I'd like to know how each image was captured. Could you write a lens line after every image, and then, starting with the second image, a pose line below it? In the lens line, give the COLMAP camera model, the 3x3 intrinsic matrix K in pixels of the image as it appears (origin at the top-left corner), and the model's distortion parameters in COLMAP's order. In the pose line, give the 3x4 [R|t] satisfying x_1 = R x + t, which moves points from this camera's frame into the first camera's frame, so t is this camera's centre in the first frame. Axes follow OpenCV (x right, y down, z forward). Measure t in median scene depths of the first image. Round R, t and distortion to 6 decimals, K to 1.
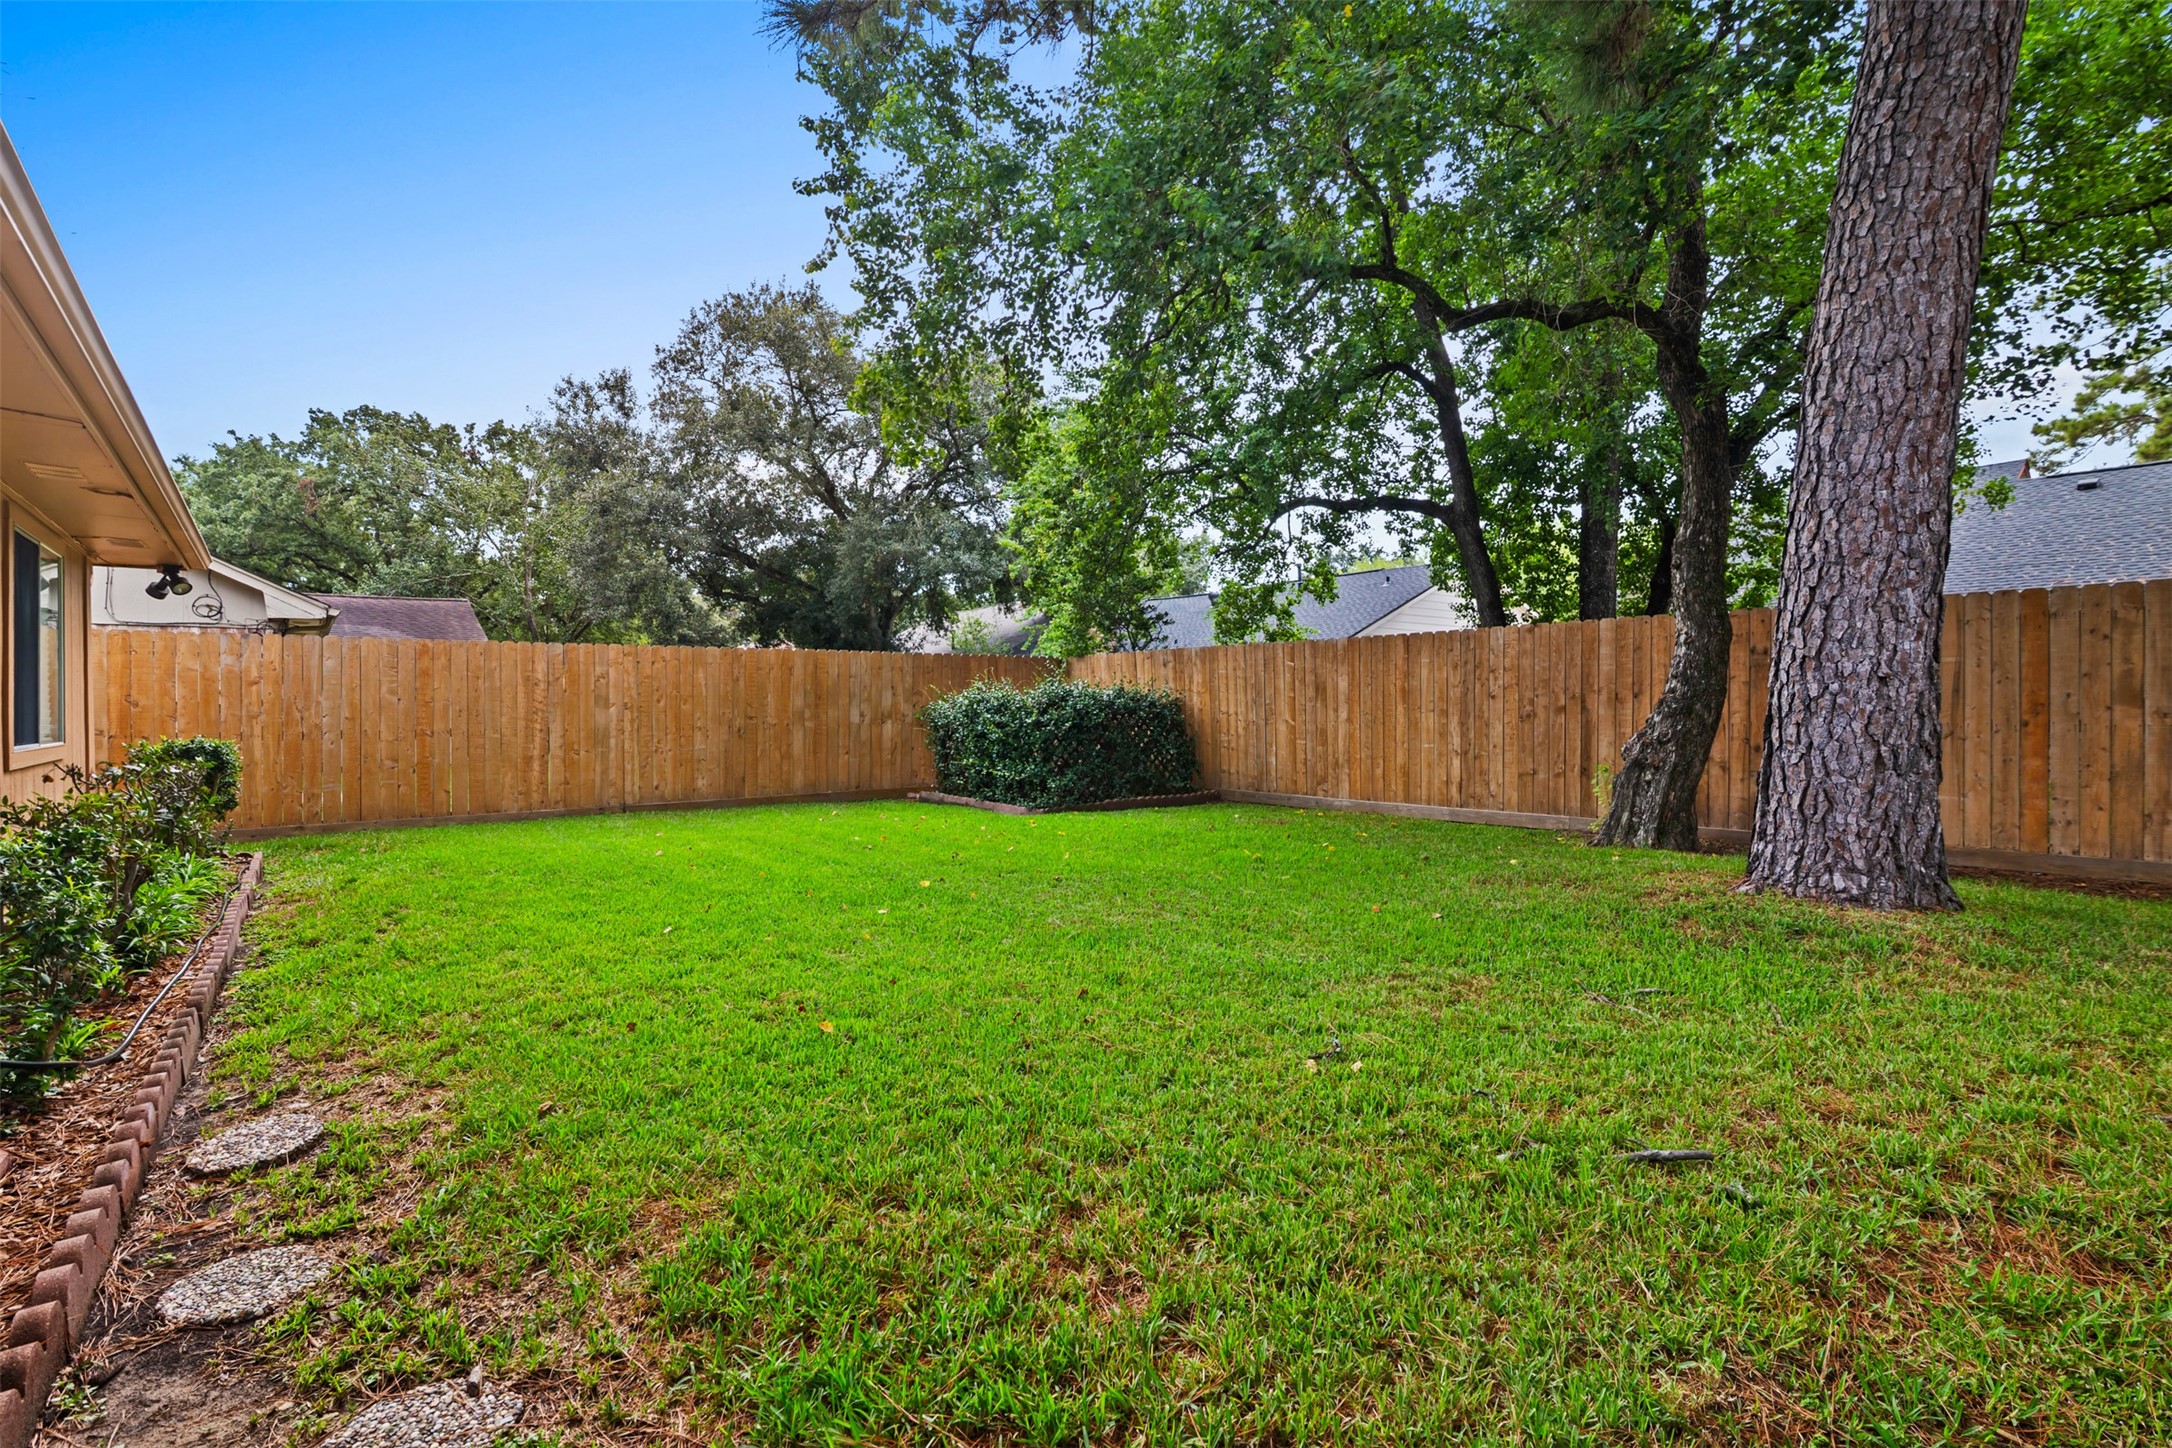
lens RADIAL K [[1016.0, 0, 1088.9], [0, 1016.0, 716.3], [0, 0, 1]] dist [-0.006942, -0.000383]
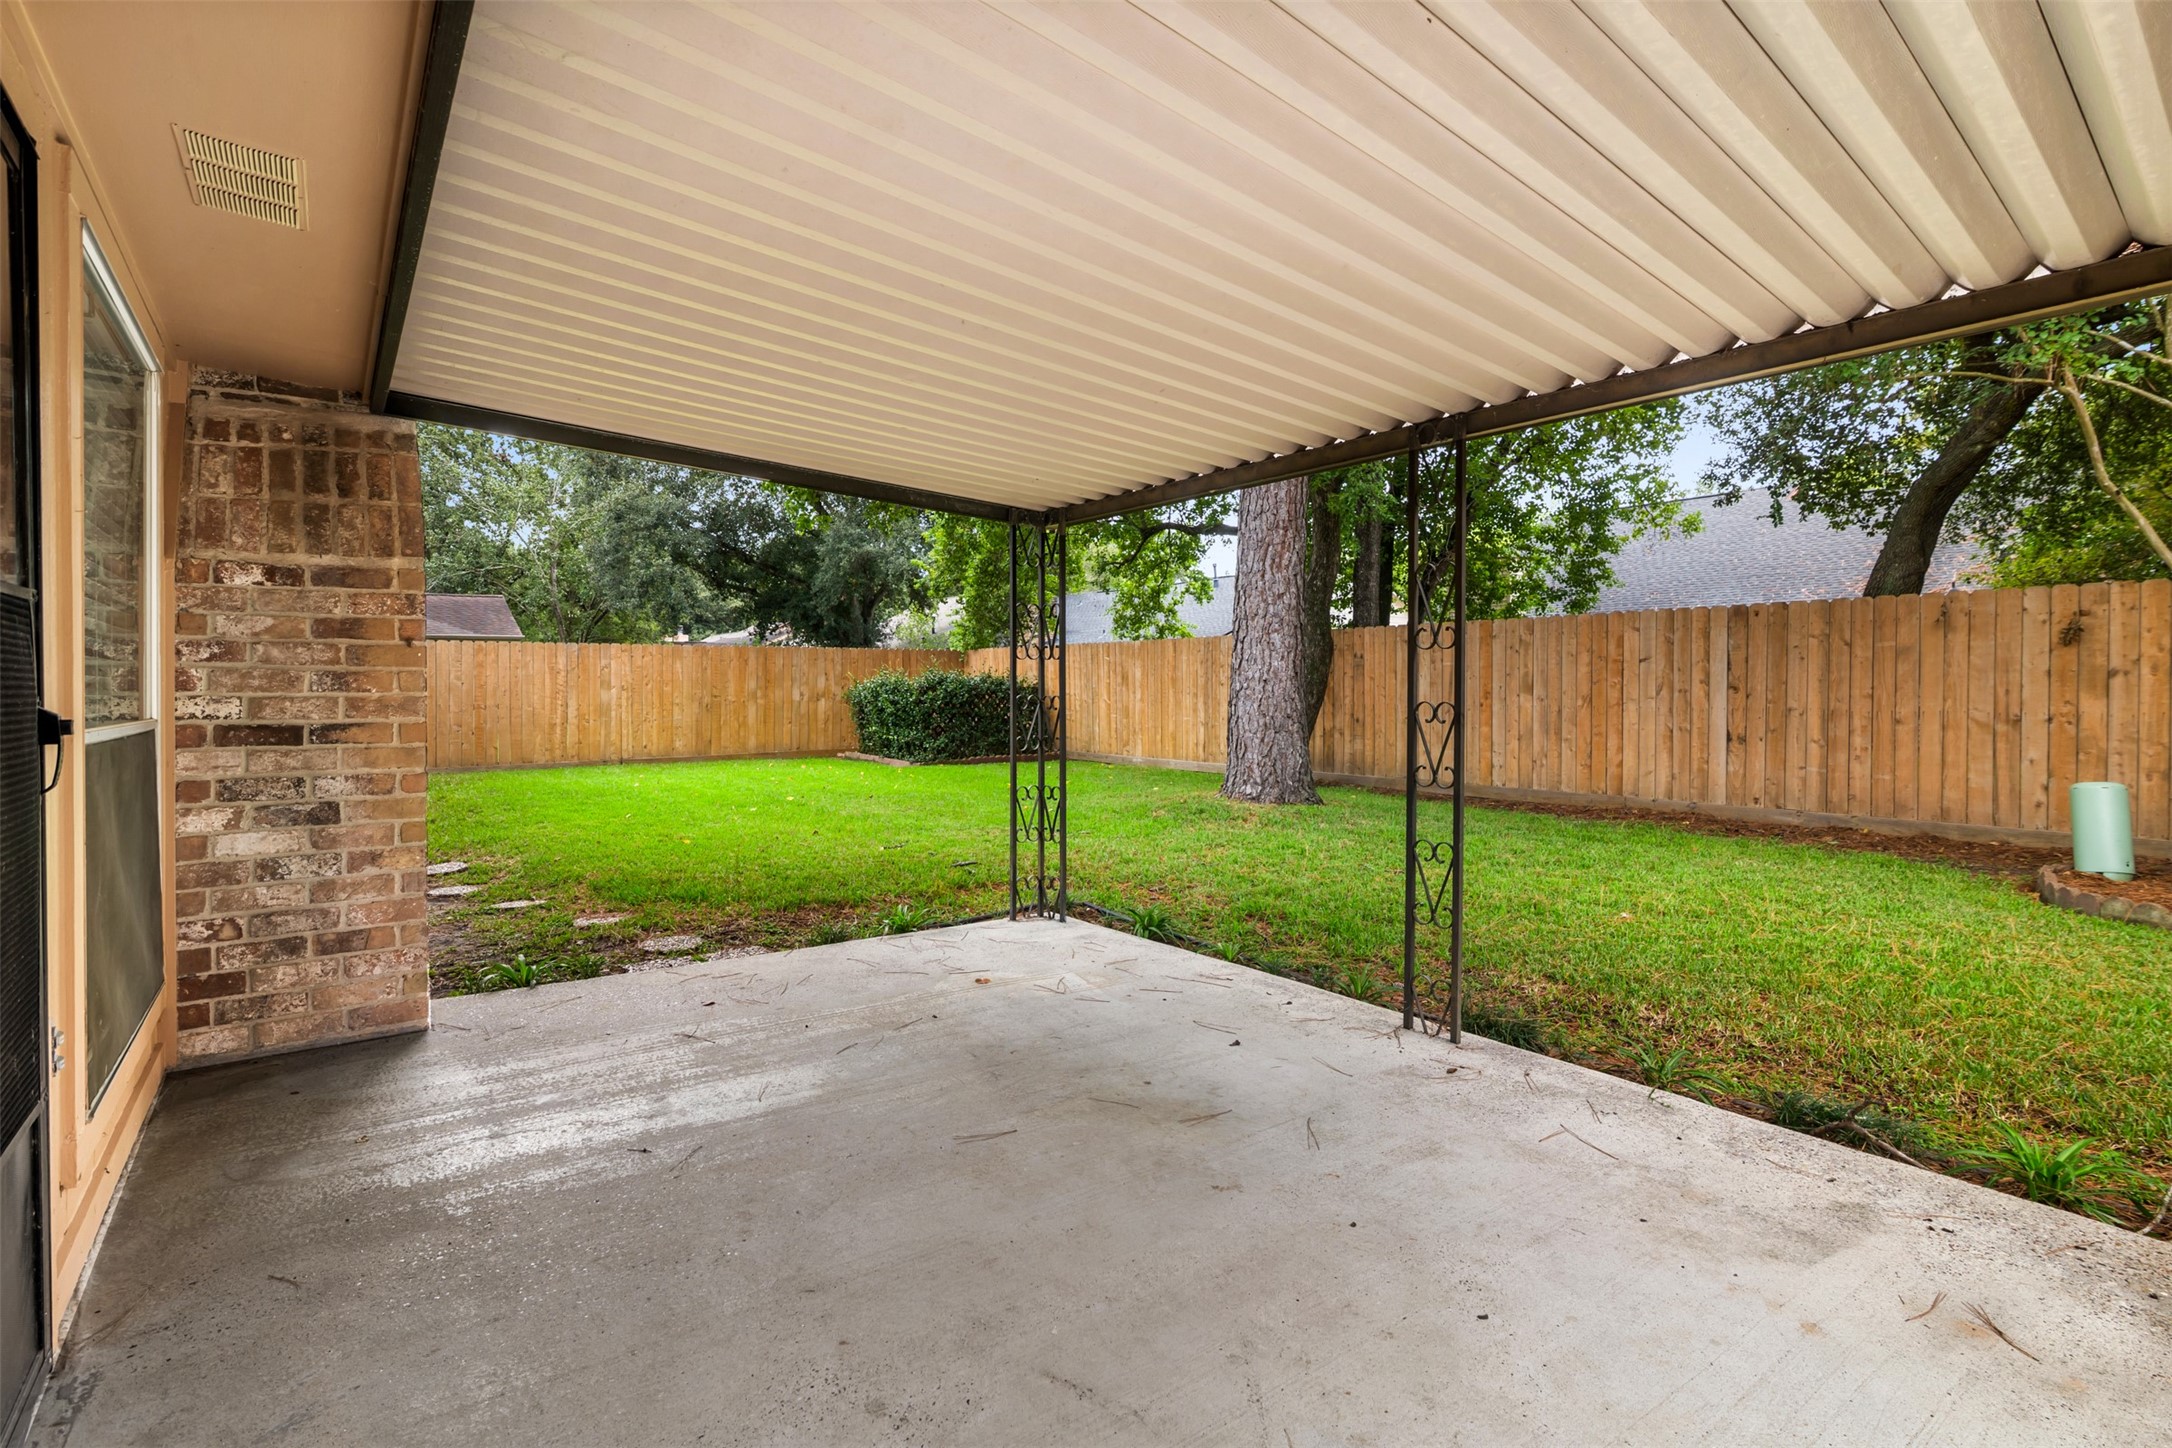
lens RADIAL K [[995.2, 0, 1083.8], [0, 995.2, 692.0], [0, 0, 1]] dist [0.012366, -0.000058]
pose [[0.999849, 0.003554, -0.017016, 0.180552], [-0.003570, 0.999993, -0.000883, -0.005093], [0.017013, 0.000944, 0.999855, -0.324984]]
